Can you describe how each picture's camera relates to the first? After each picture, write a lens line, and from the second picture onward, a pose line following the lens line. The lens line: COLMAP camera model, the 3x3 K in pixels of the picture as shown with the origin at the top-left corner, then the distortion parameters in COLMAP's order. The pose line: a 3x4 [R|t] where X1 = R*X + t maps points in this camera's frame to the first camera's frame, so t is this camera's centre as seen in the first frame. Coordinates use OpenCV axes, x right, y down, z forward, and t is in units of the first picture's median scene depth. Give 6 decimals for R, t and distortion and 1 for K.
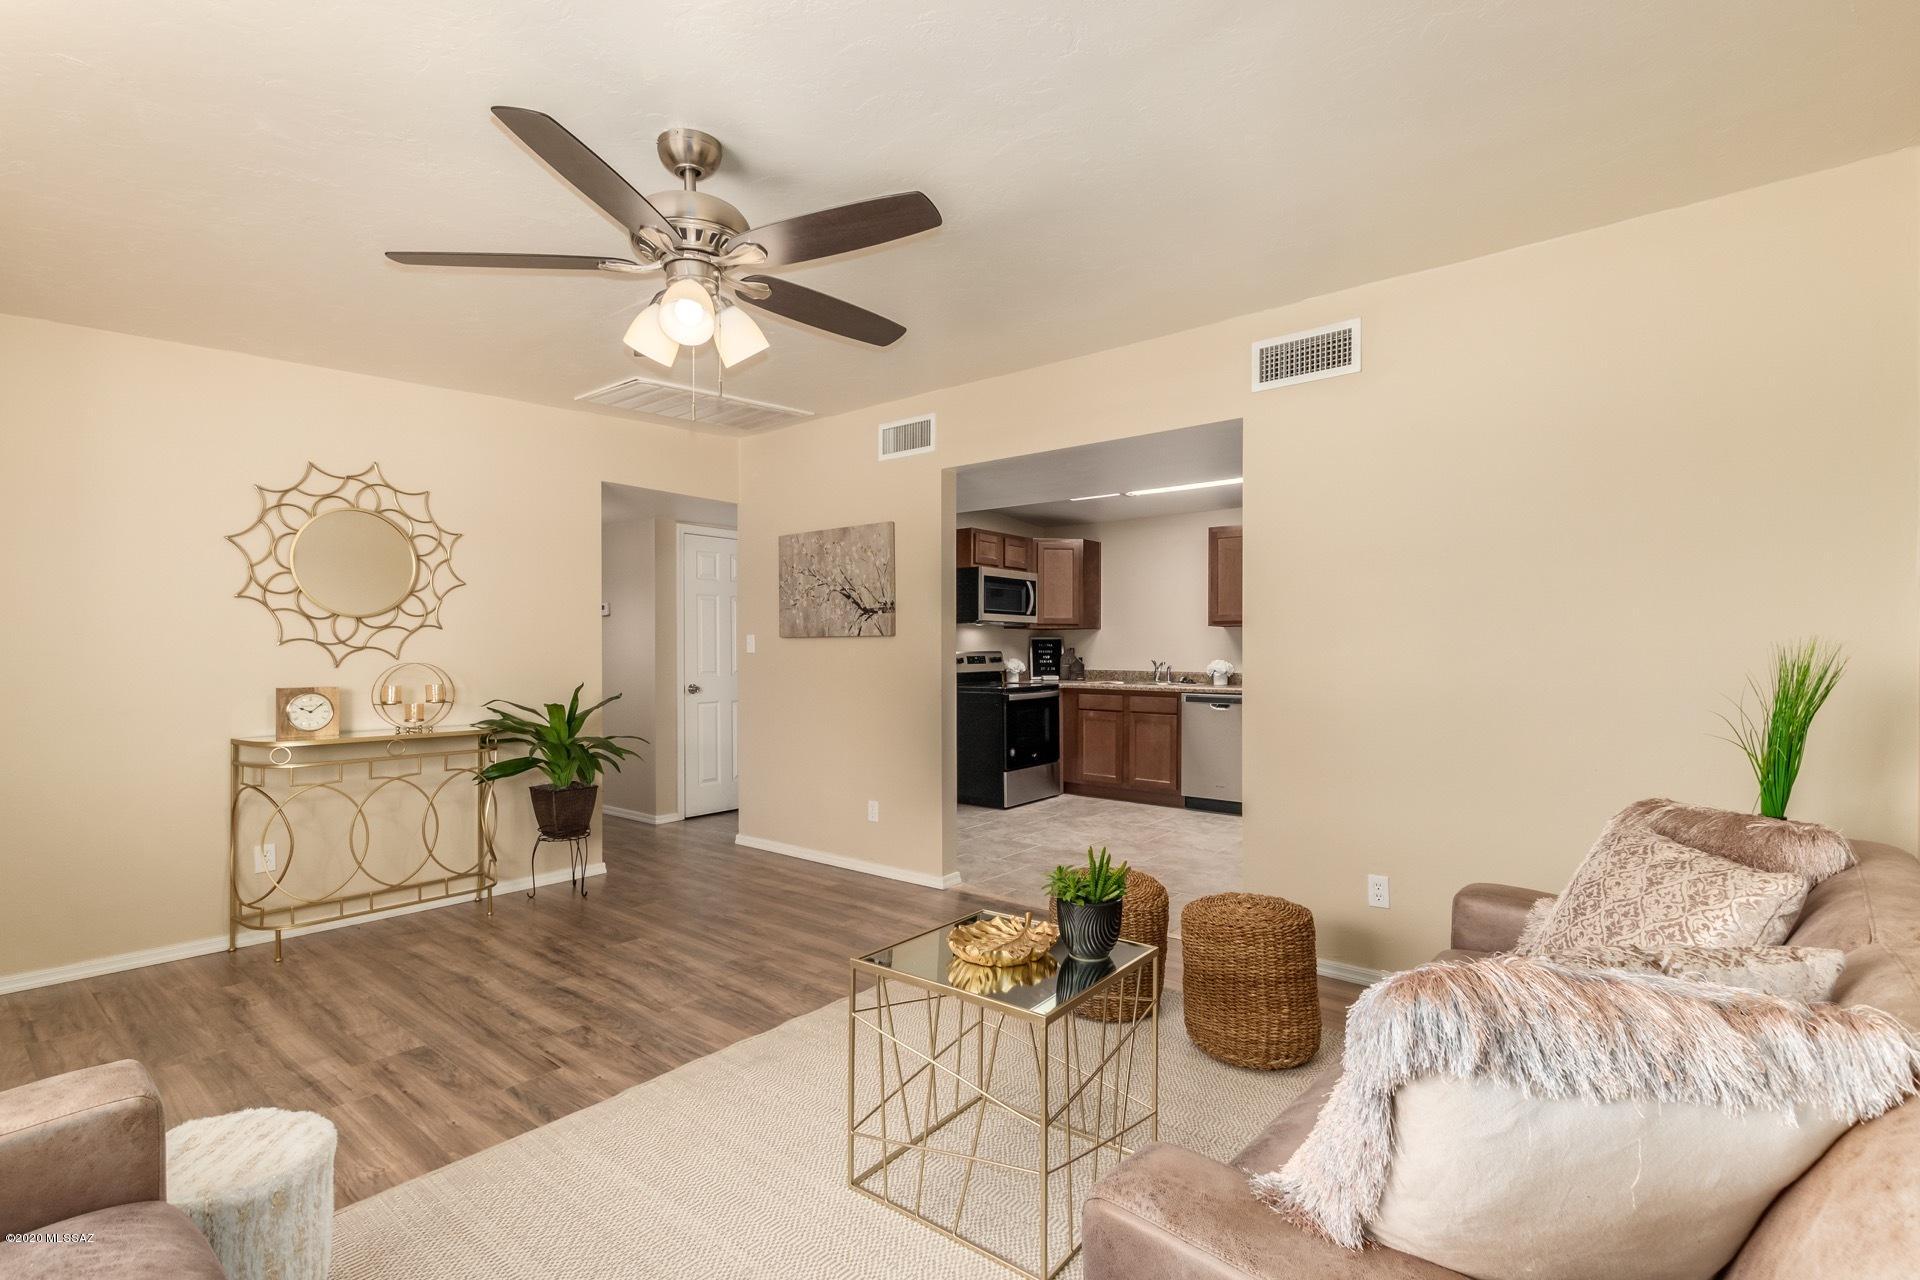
lens RADIAL K [[879.7, 0, 951.7], [0, 879.7, 648.1], [0, 0, 1]] dist [0.010467, -0.002112]
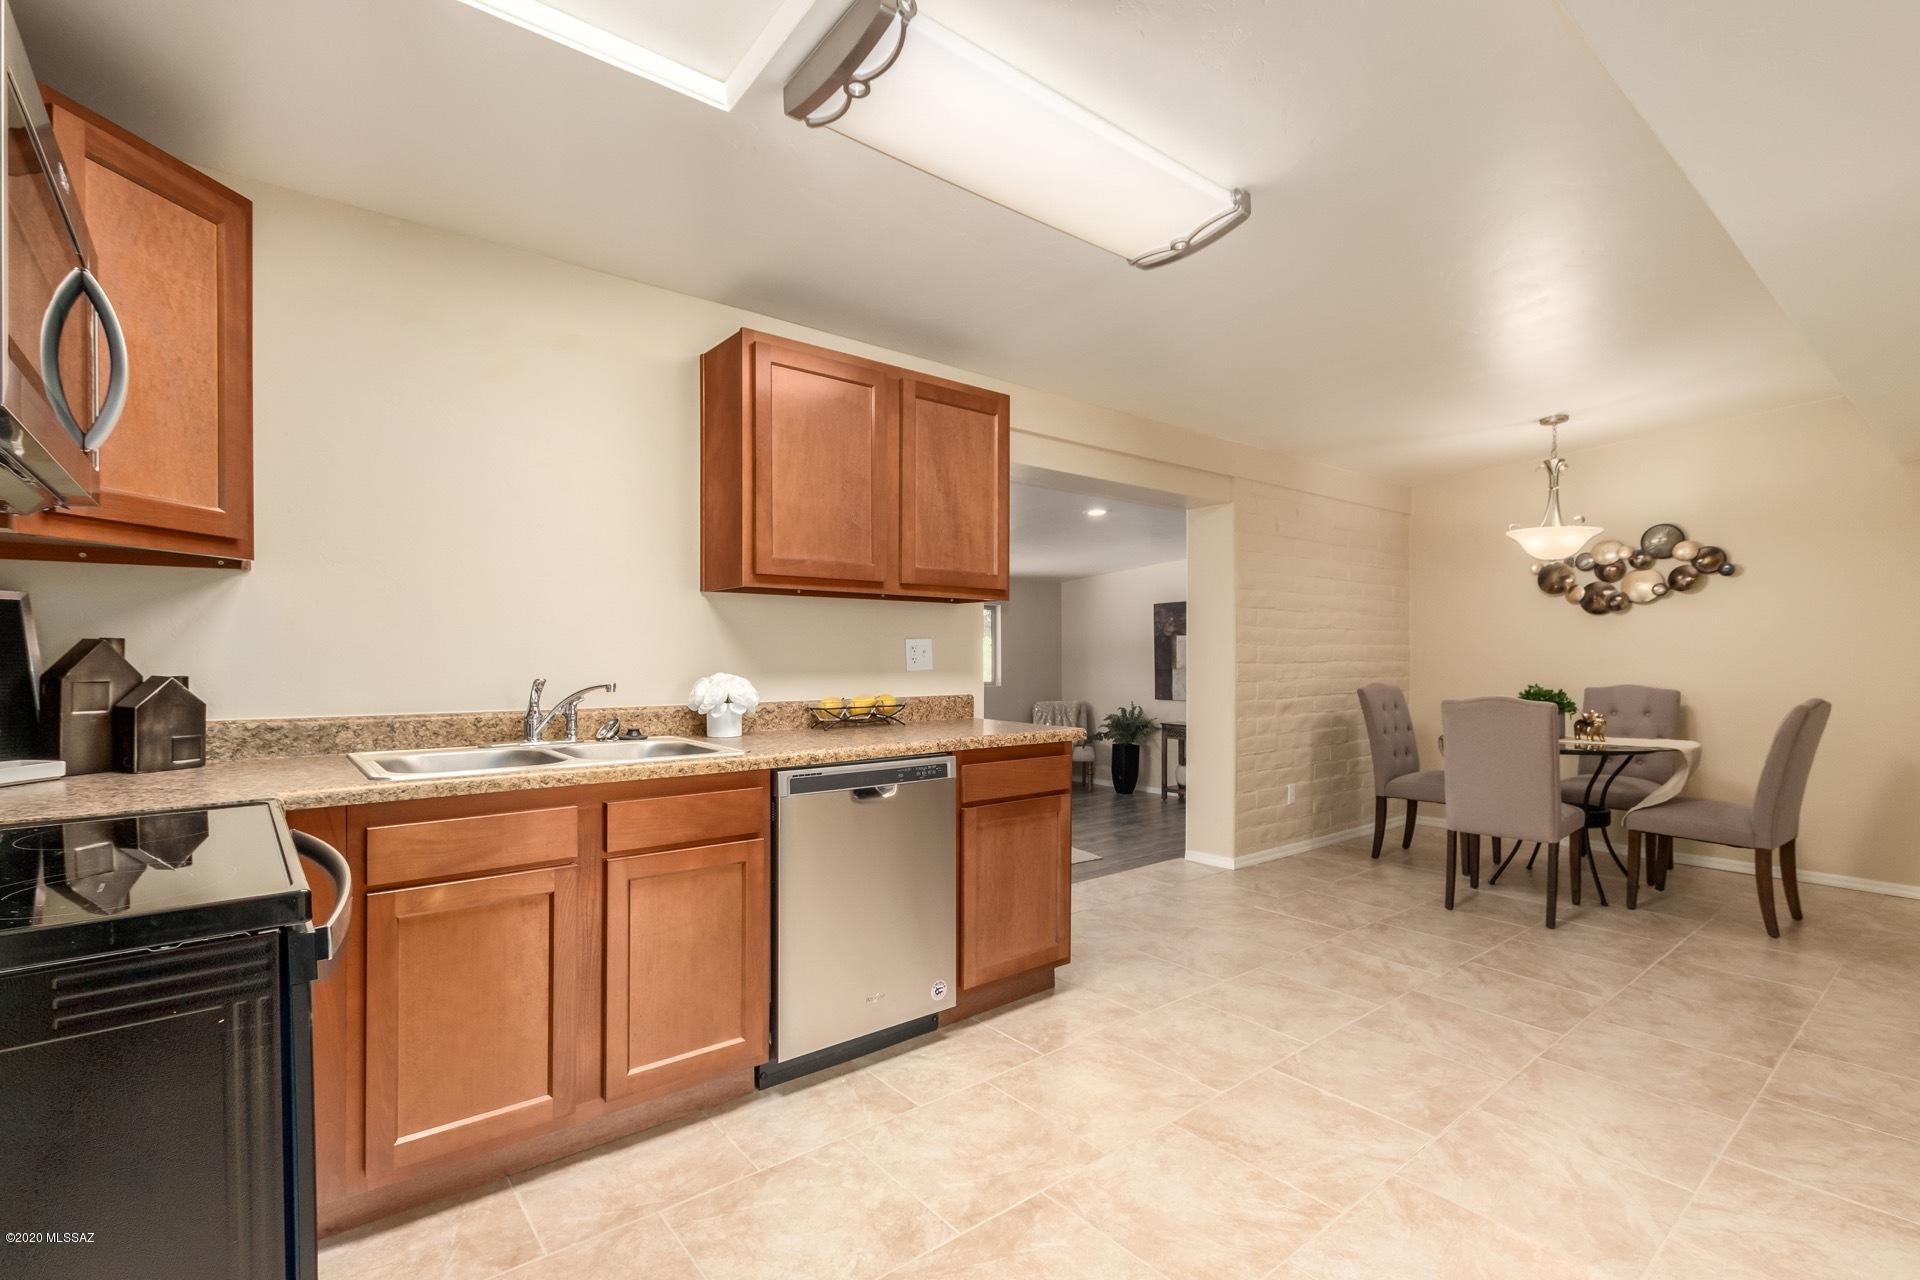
lens RADIAL K [[879.7, 0, 960.0], [0, 879.7, 662.8], [0, 0, 1]] dist [0.010467, -0.002112]
pose [[0.190227, -0.013067, 0.981653, -0.095095], [-0.001010, 0.999908, 0.013505, 0.005614], [-0.981740, -0.003560, 0.190196, 1.271327]]
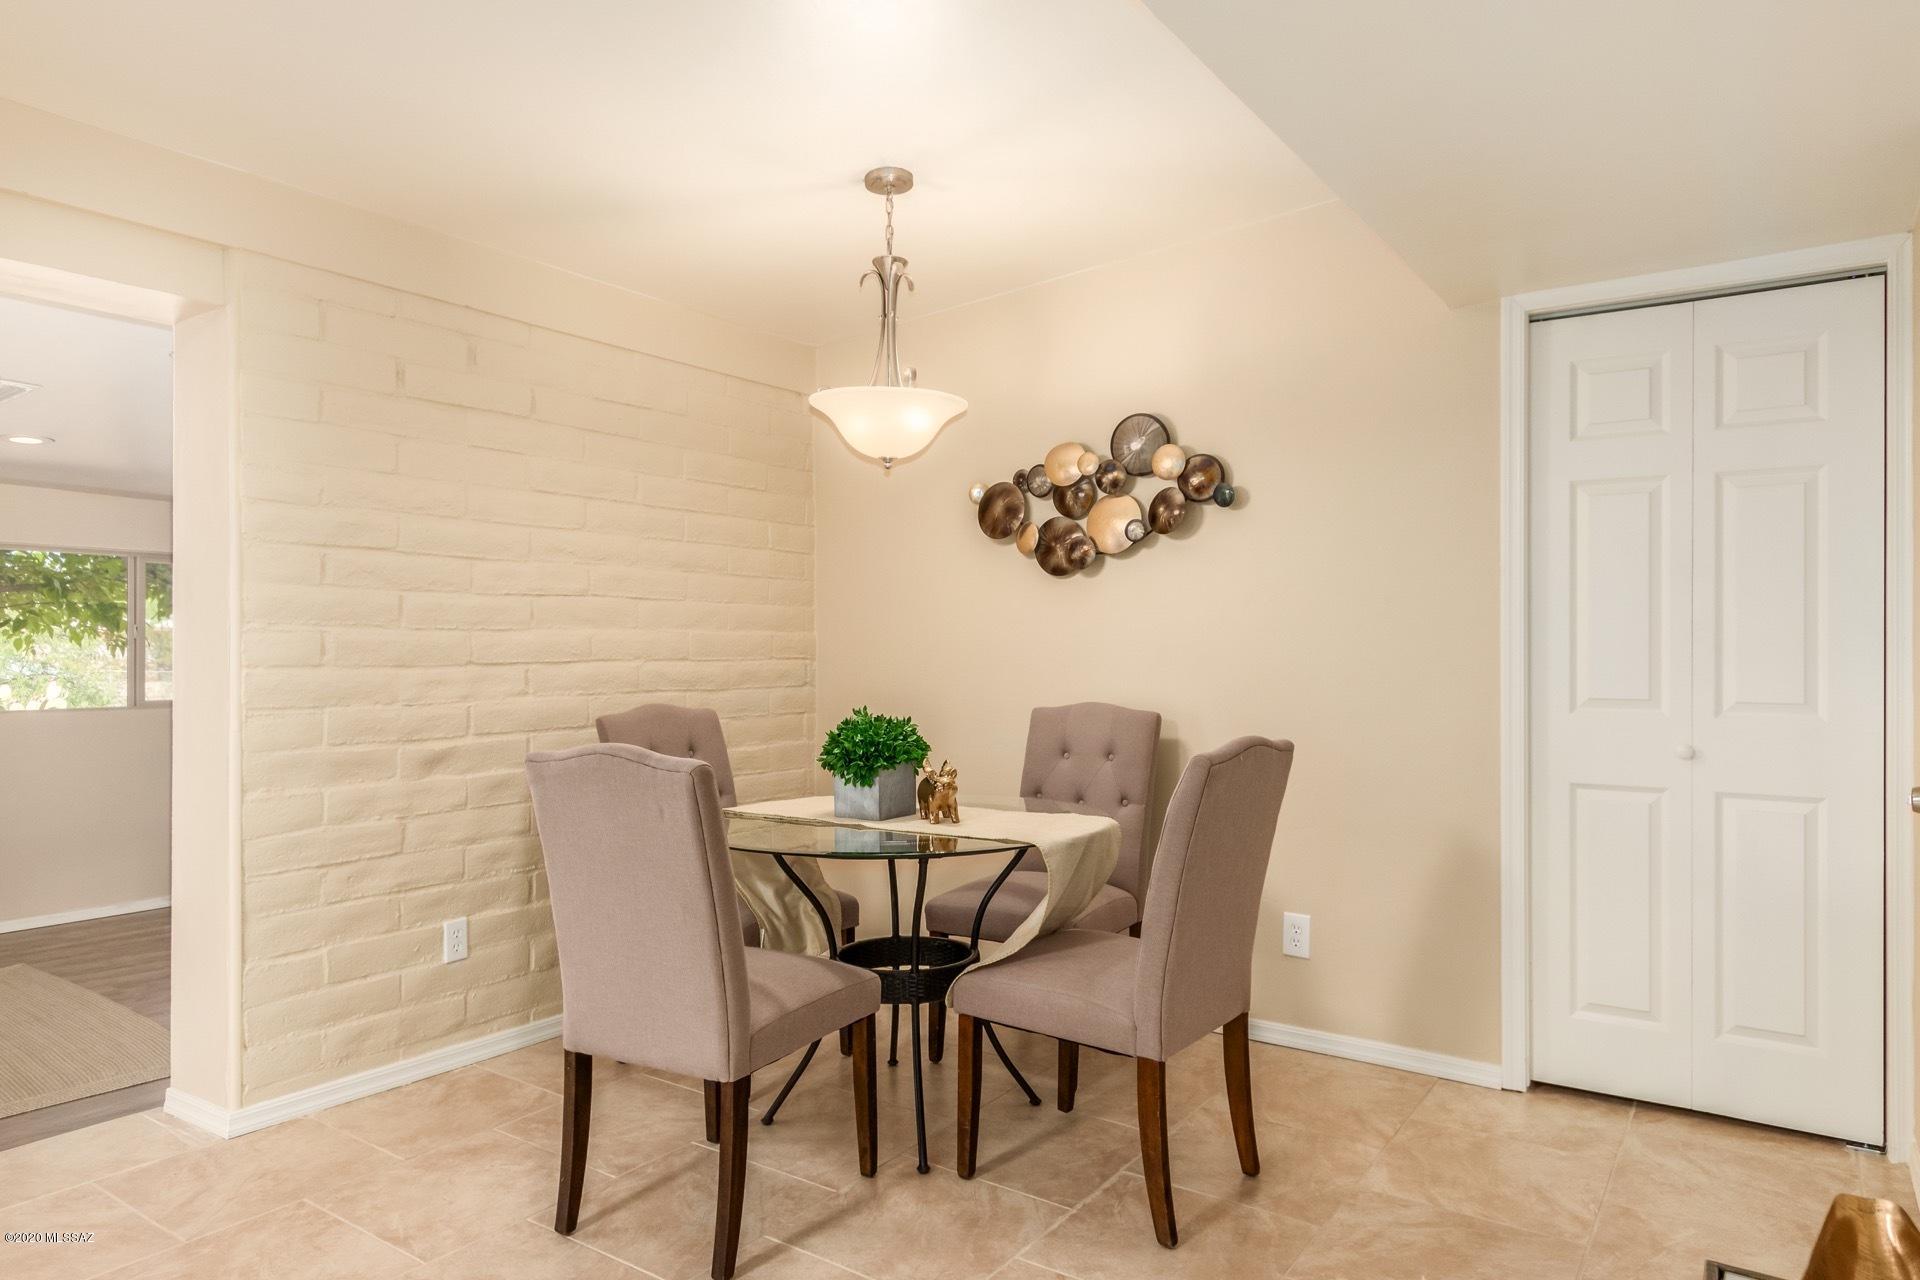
lens RADIAL K [[1169.8, 0, 961.4], [0, 1169.8, 639.6], [0, 0, 1]] dist [0.005325, -0.002009]
pose [[-0.080877, 0.004138, 0.996716, 0.359596], [0.000016, 0.999991, -0.004150, 0.007182], [-0.996724, -0.000320, -0.080876, 0.806573]]
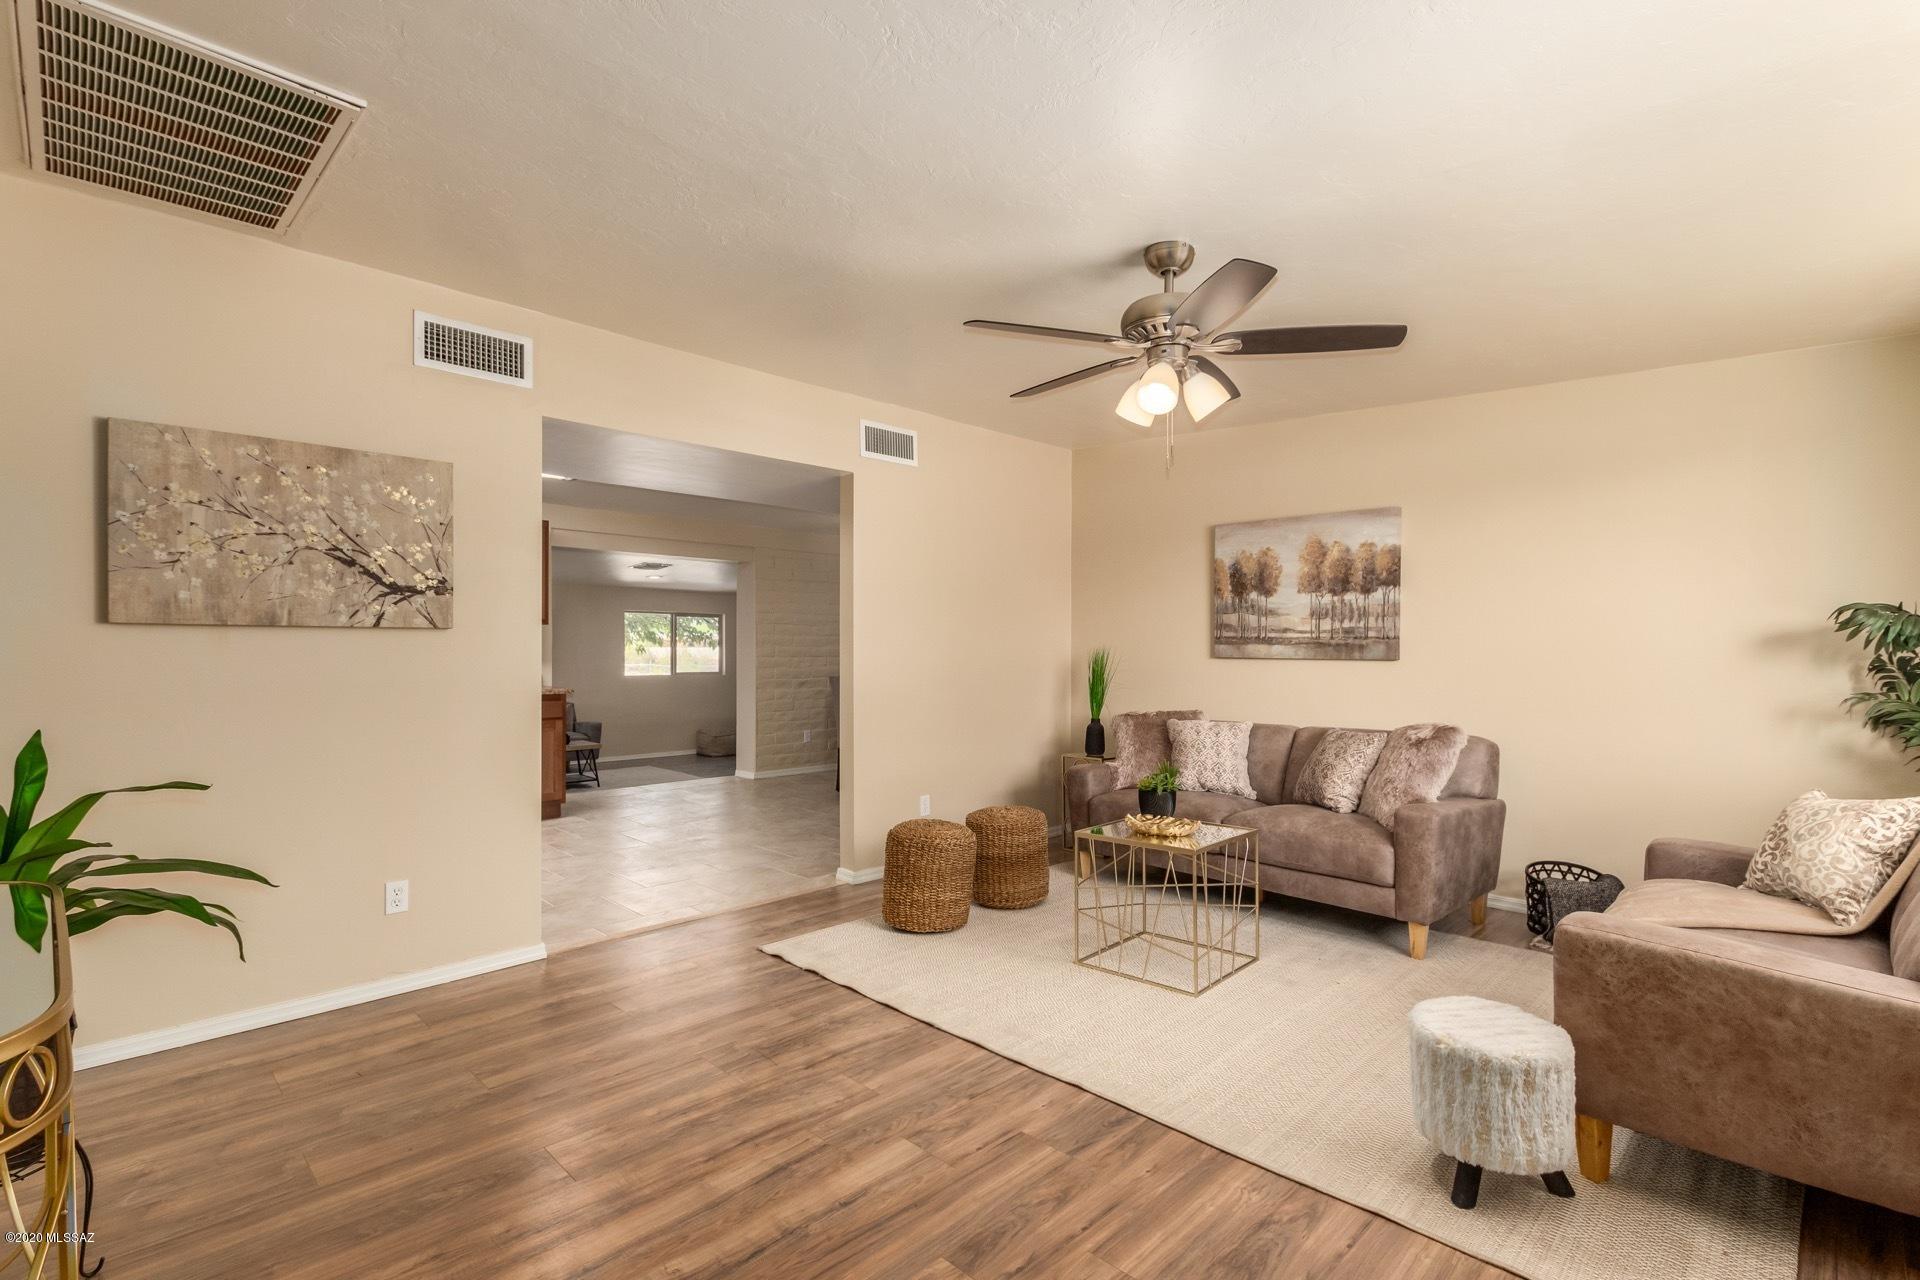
lens RADIAL K [[879.7, 0, 966.2], [0, 879.7, 646.9], [0, 0, 1]] dist [0.010467, -0.002112]
pose [[0.091898, 0.000642, 0.995768, -0.739412], [-0.005393, 0.999985, -0.000147, -0.002148], [-0.995754, -0.005357, 0.091900, 0.549030]]
